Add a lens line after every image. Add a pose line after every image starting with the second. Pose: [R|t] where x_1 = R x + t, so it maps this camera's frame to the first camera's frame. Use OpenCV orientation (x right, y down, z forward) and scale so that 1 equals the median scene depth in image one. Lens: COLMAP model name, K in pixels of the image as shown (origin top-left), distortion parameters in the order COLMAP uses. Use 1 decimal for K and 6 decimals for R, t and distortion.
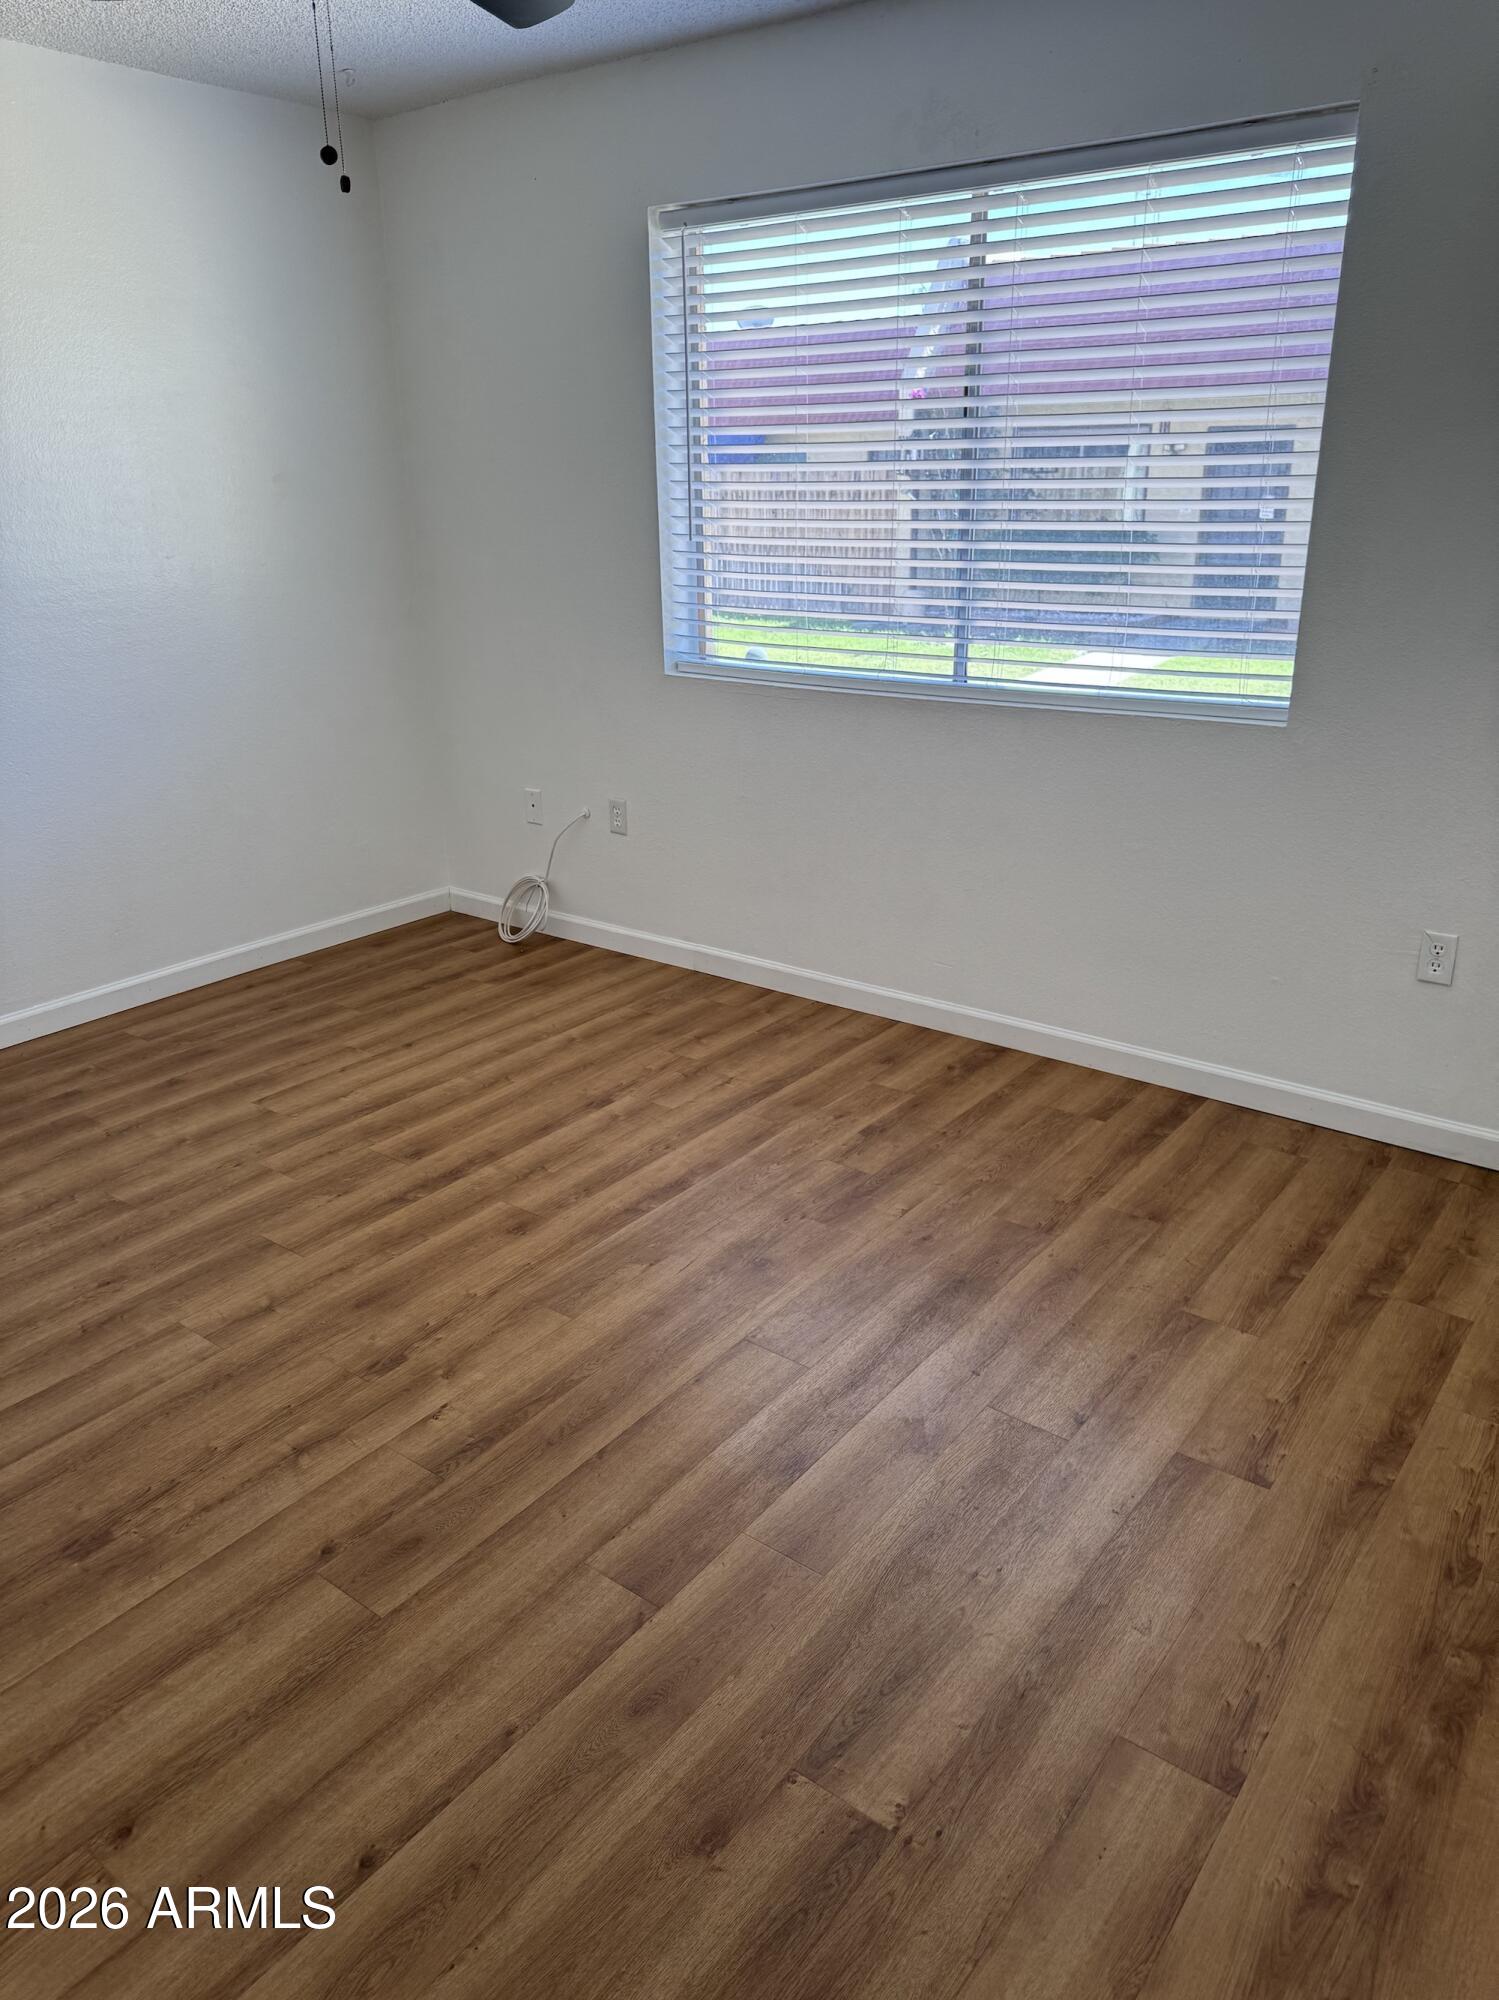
lens RADIAL K [[1398.4, 0, 749.5], [0, 1398.4, 1000.0], [0, 0, 1]] dist [0.137419, -0.261114]
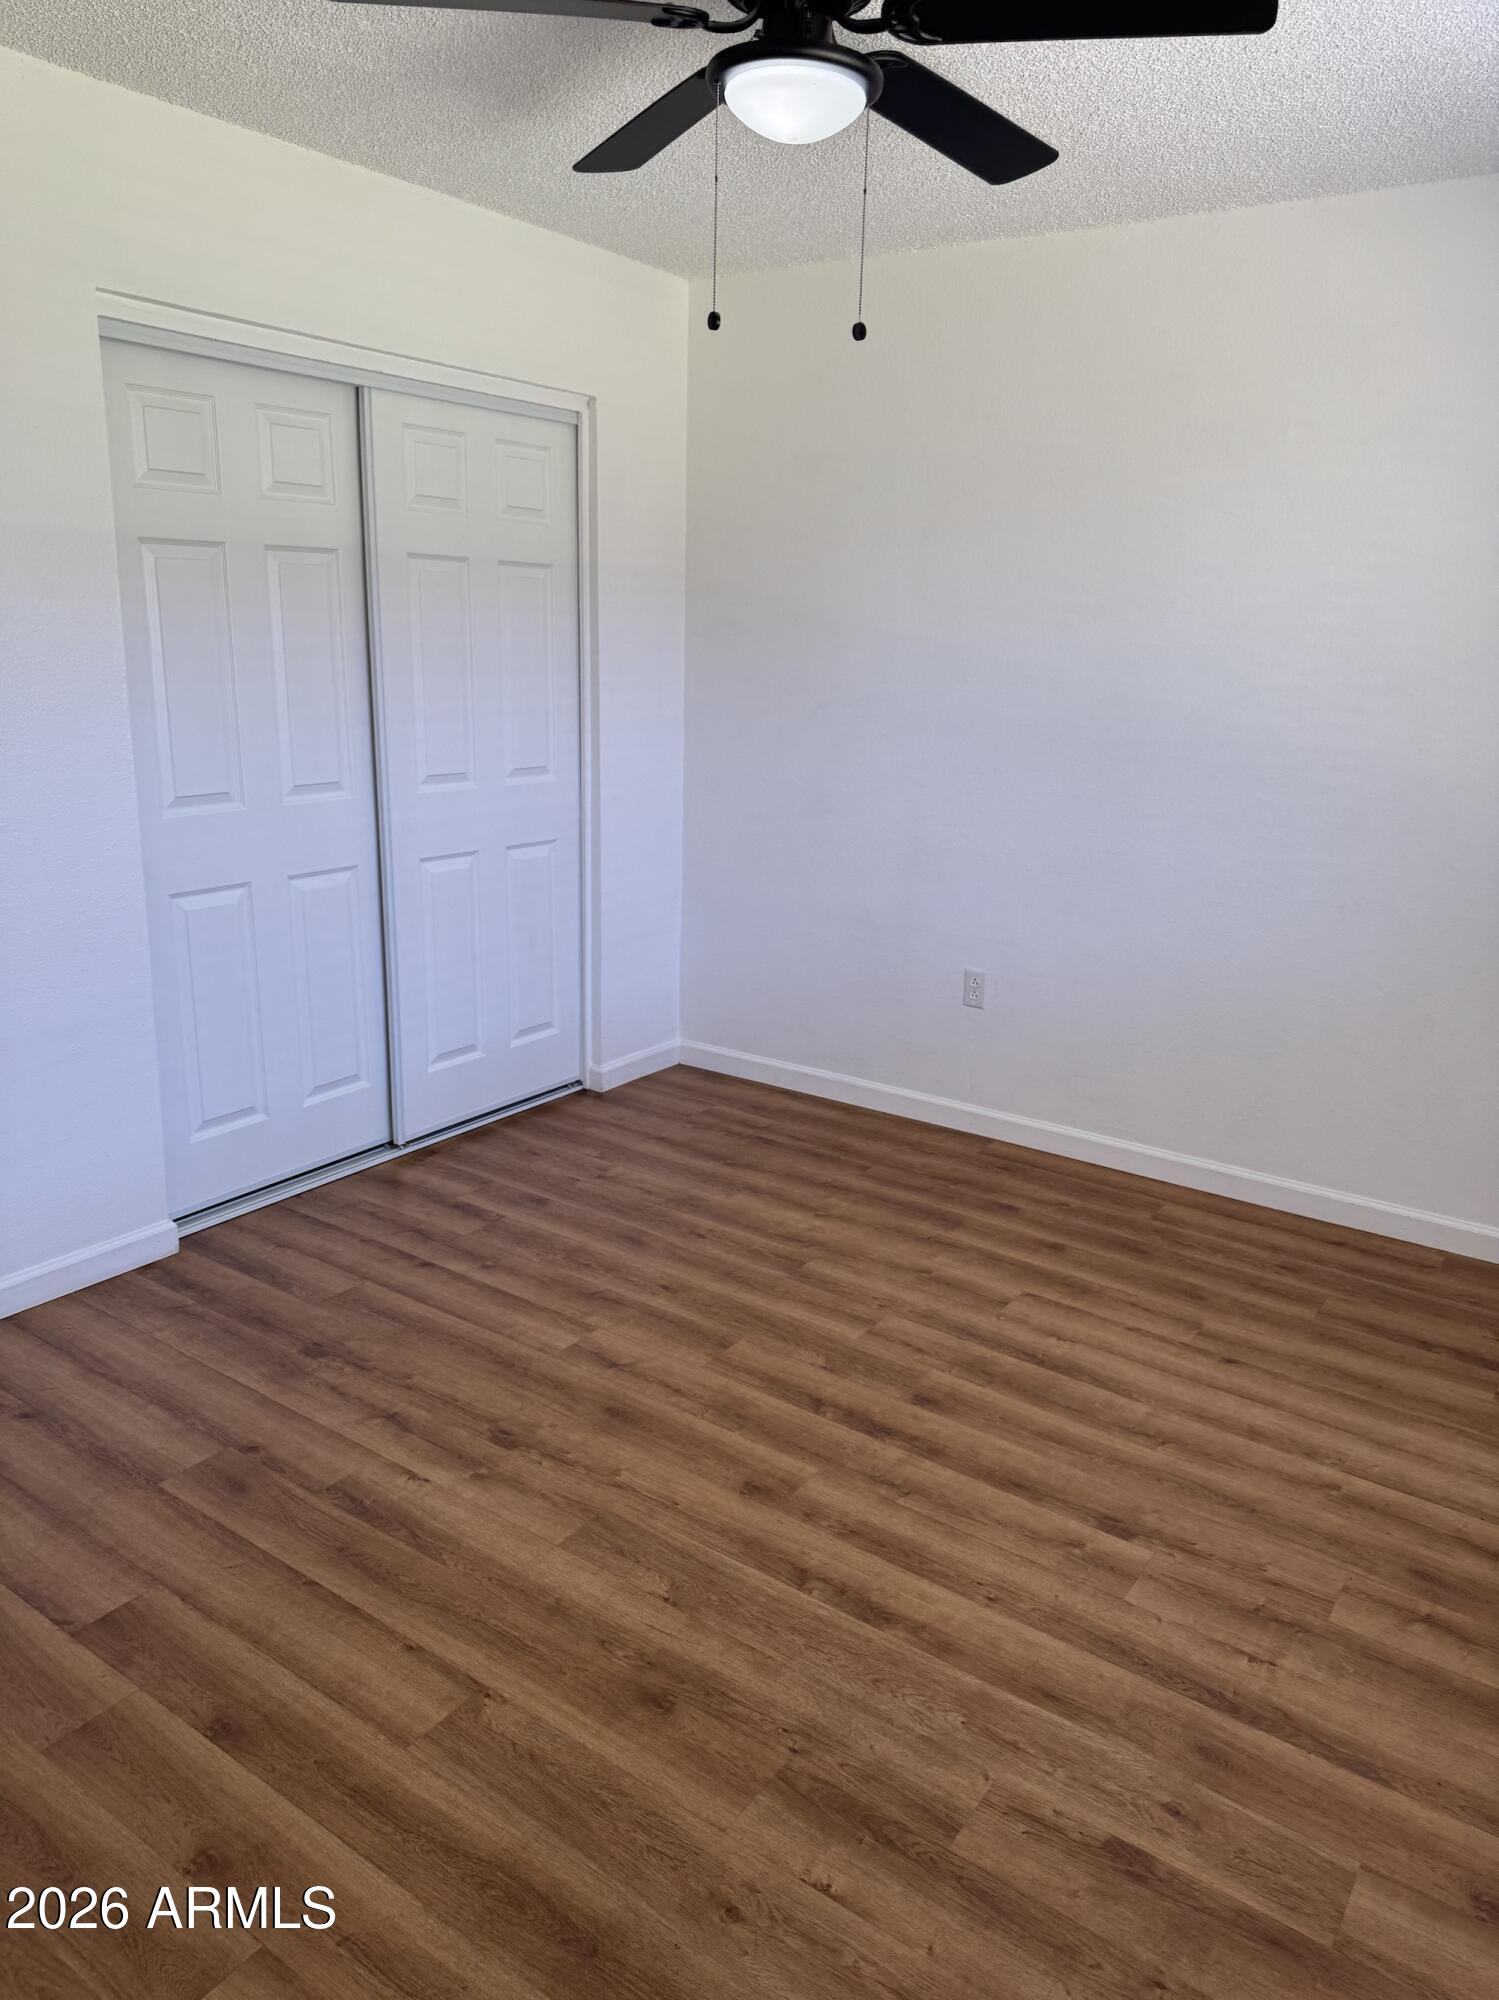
lens RADIAL K [[1398.4, 0, 749.5], [0, 1398.4, 1000.0], [0, 0, 1]] dist [0.137419, -0.261114]
pose [[0.035744, 0.273197, -0.961294, 0.500150], [-0.377737, 0.894242, 0.240095, -0.264229], [0.925223, 0.354534, 0.135160, 0.680207]]
